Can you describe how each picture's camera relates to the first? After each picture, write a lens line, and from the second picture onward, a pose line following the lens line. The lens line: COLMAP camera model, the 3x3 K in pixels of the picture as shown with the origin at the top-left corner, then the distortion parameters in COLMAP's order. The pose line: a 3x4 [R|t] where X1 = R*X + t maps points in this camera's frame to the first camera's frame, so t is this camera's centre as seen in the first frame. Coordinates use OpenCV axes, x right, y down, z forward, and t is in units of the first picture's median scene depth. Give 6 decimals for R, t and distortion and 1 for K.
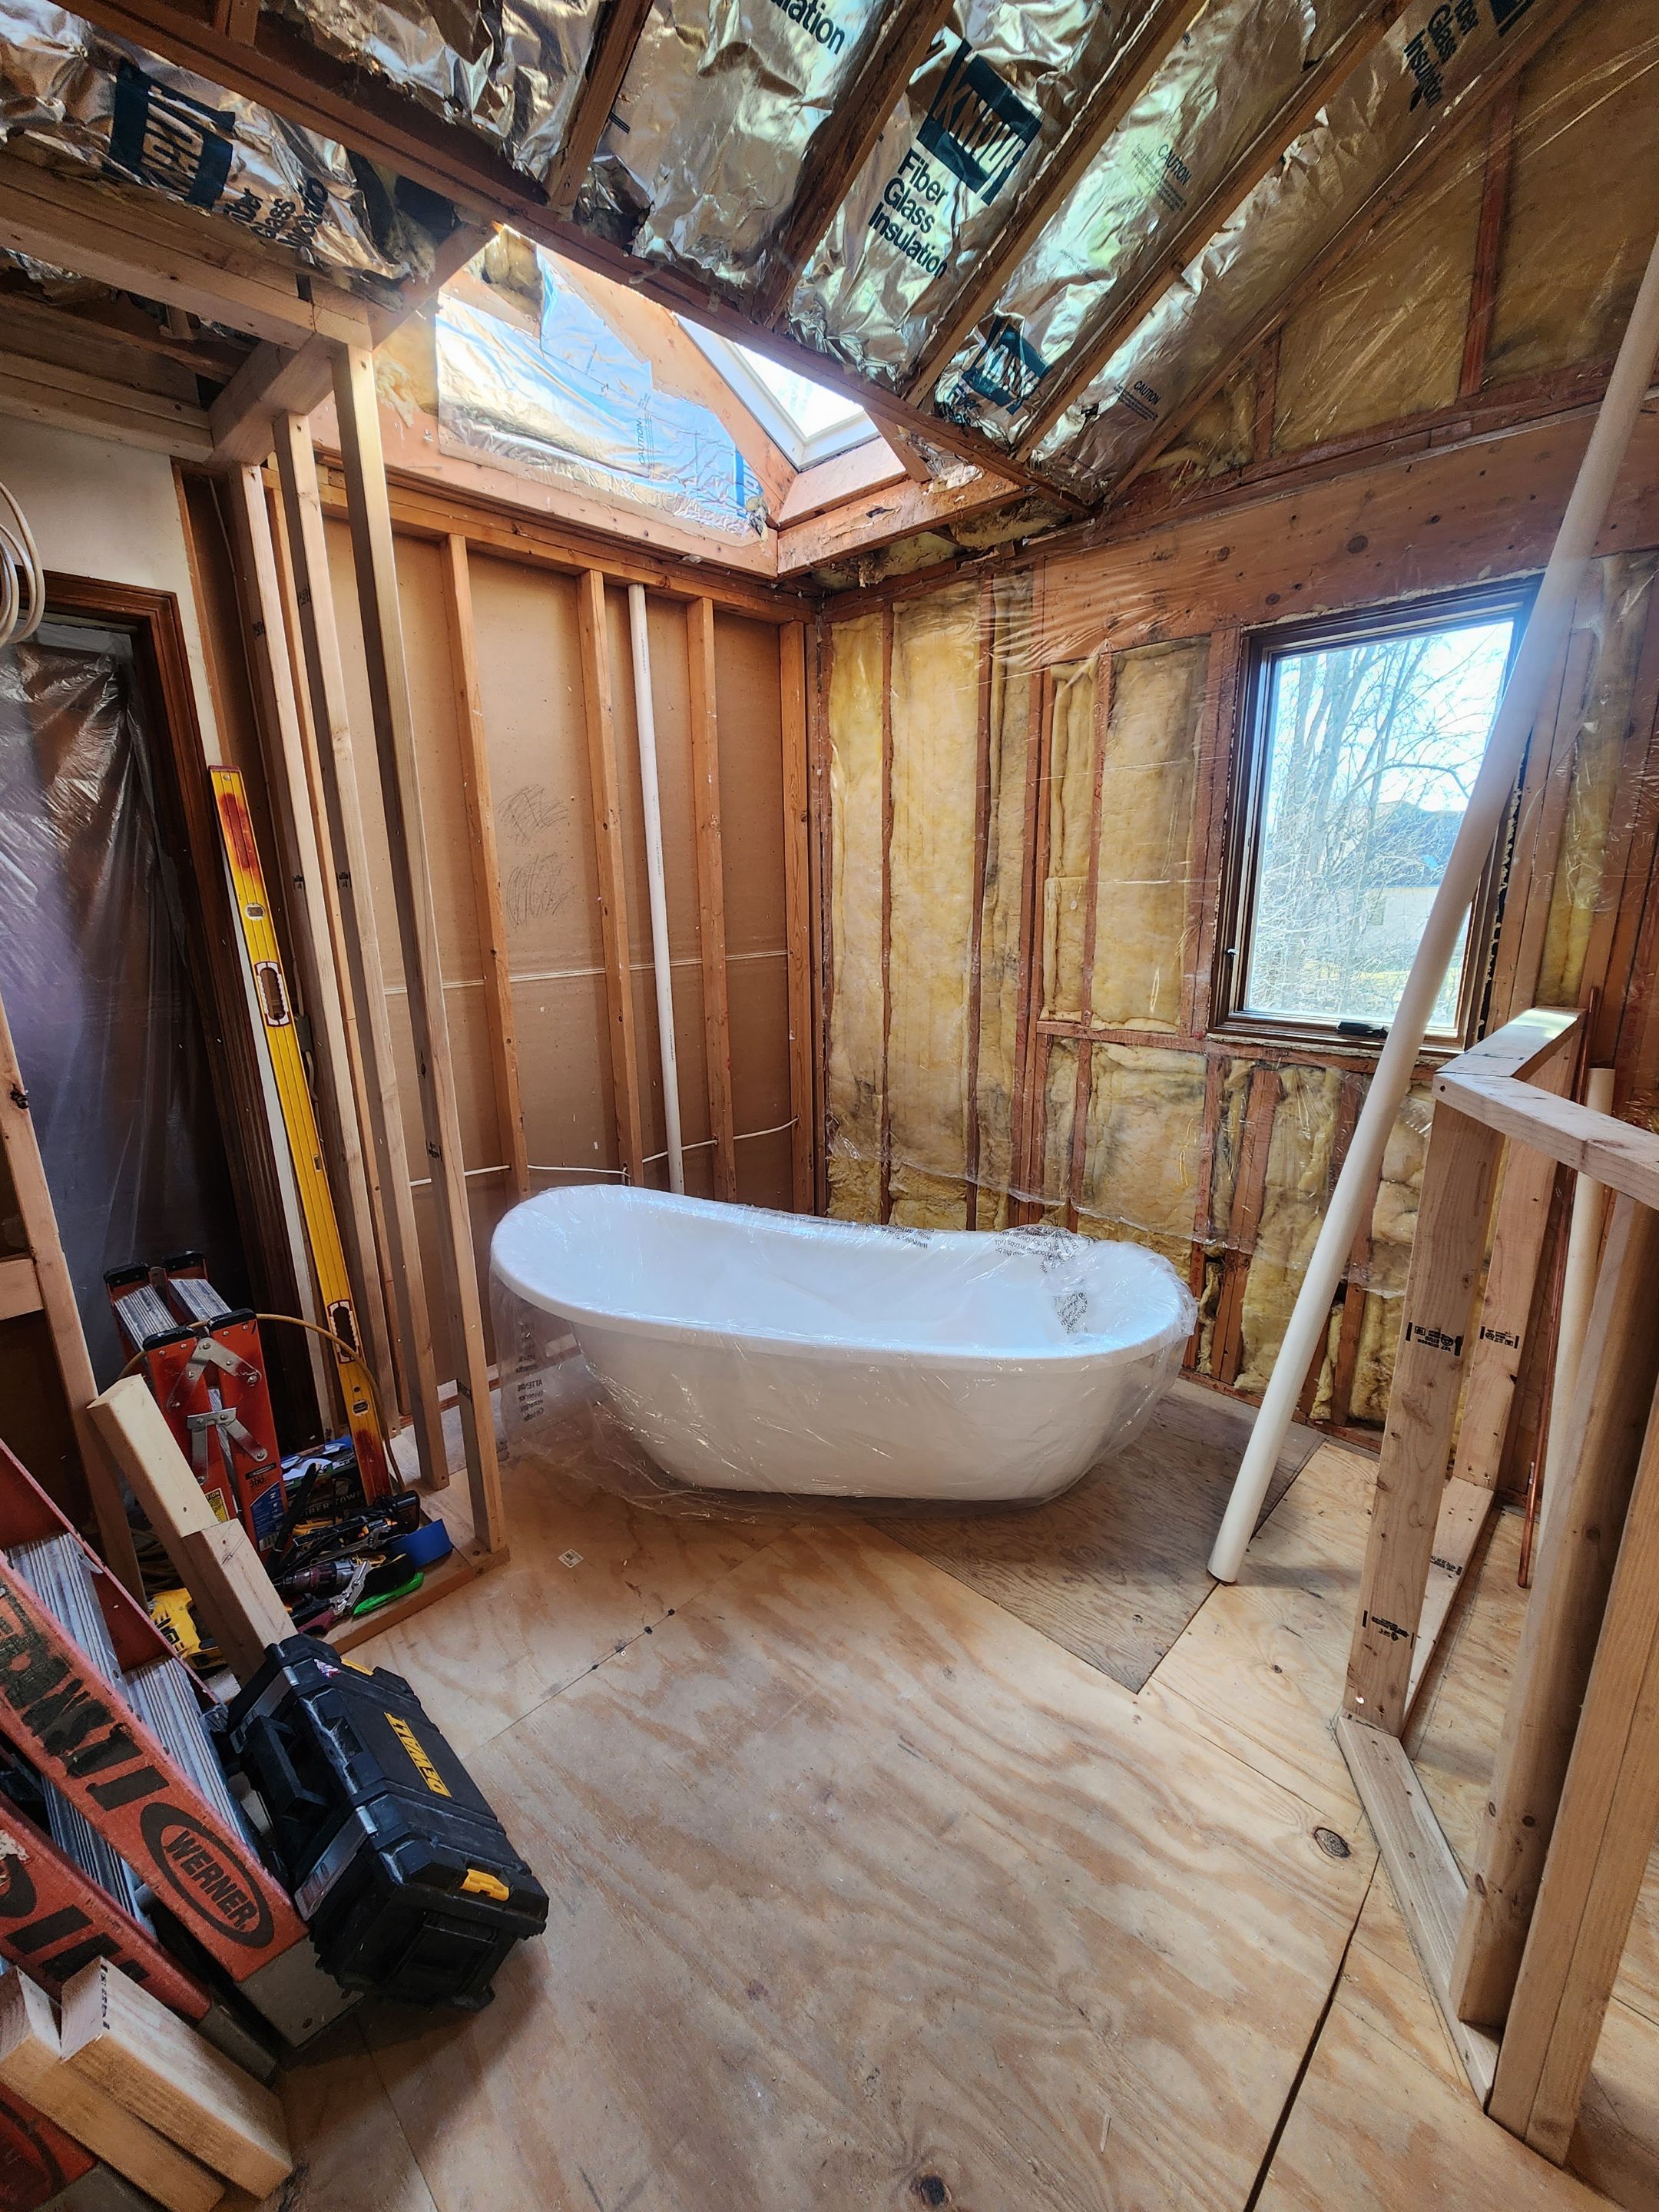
lens RADIAL K [[904.5, 0, 829.1], [0, 904.5, 1106.2], [0, 0, 1]] dist [0.003436, -0.002765]
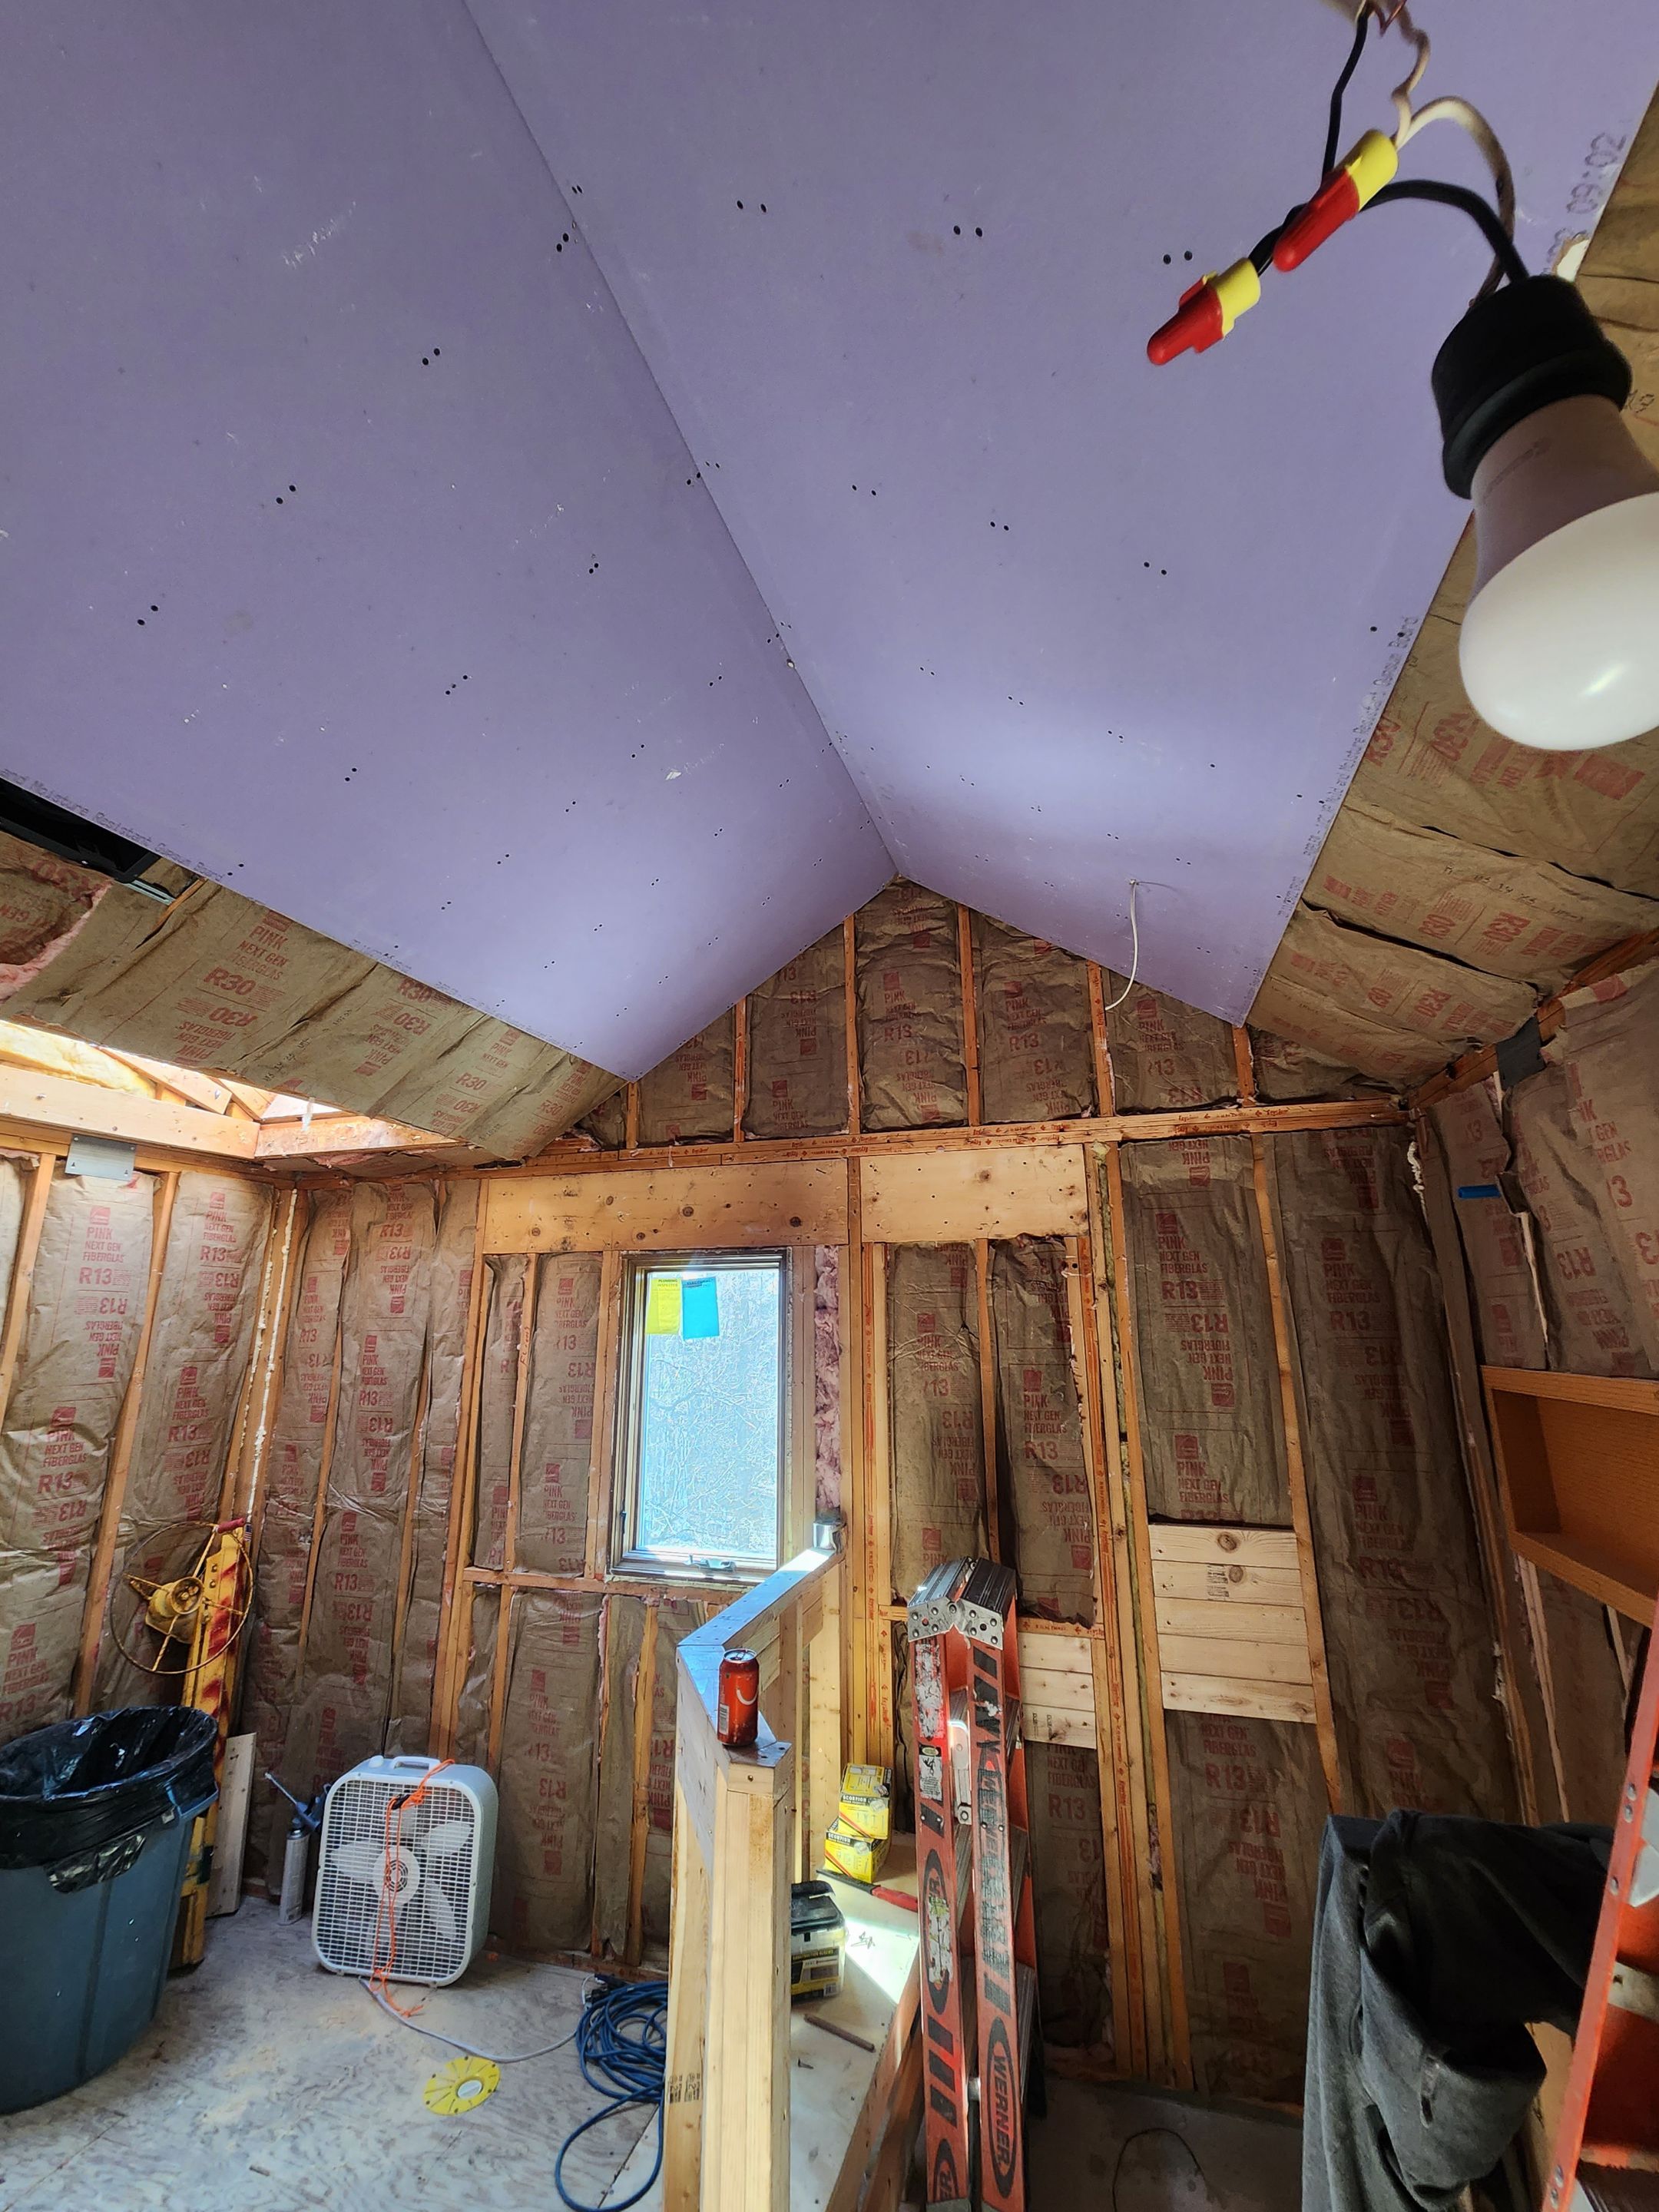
lens RADIAL K [[904.5, 0, 828.8], [0, 904.5, 1106.3], [0, 0, 1]] dist [0.003436, -0.002765]
pose [[0.888553, 0.120265, 0.442730, 0.091759], [0.101609, 0.889474, -0.445547, -0.072535], [-0.447380, 0.440878, 0.778125, -0.306691]]
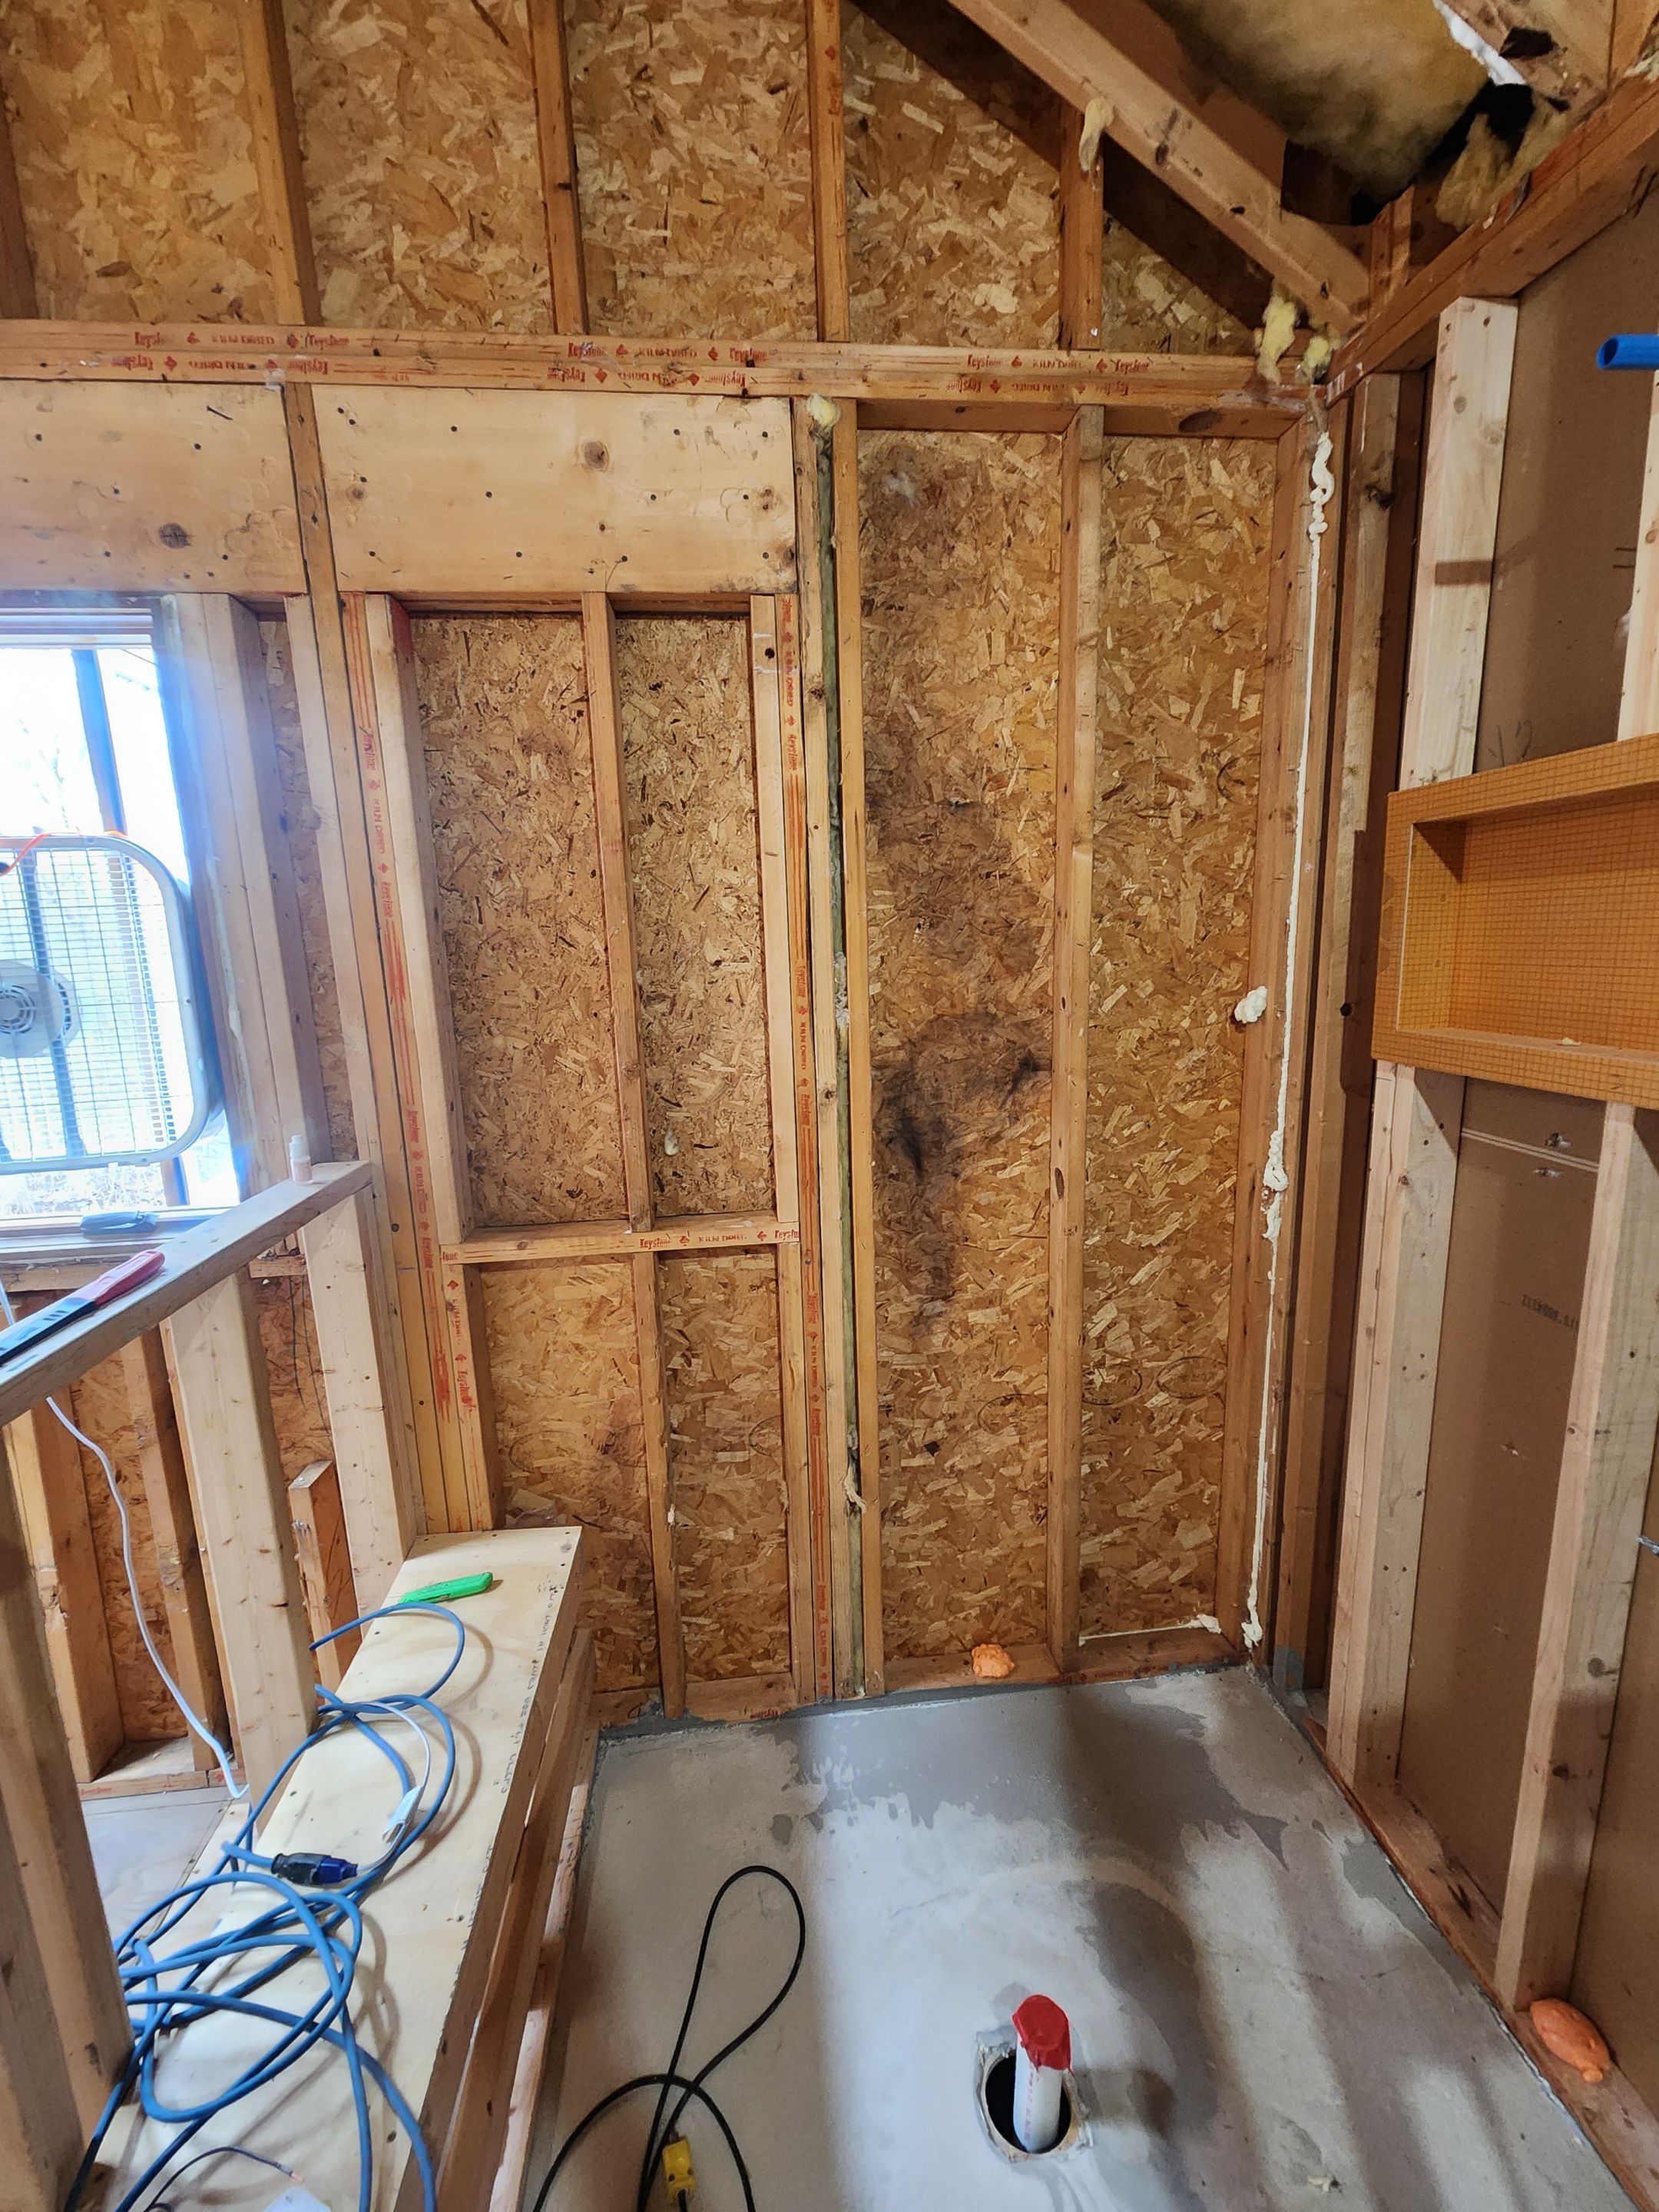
lens RADIAL K [[904.5, 0, 829.3], [0, 904.5, 1108.0], [0, 0, 1]] dist [0.003436, -0.002765]
pose [[0.635901, -0.147344, 0.757575, 0.405078], [0.207218, 0.978159, 0.016309, -0.067249], [-0.743431, 0.146612, 0.652545, 0.139203]]
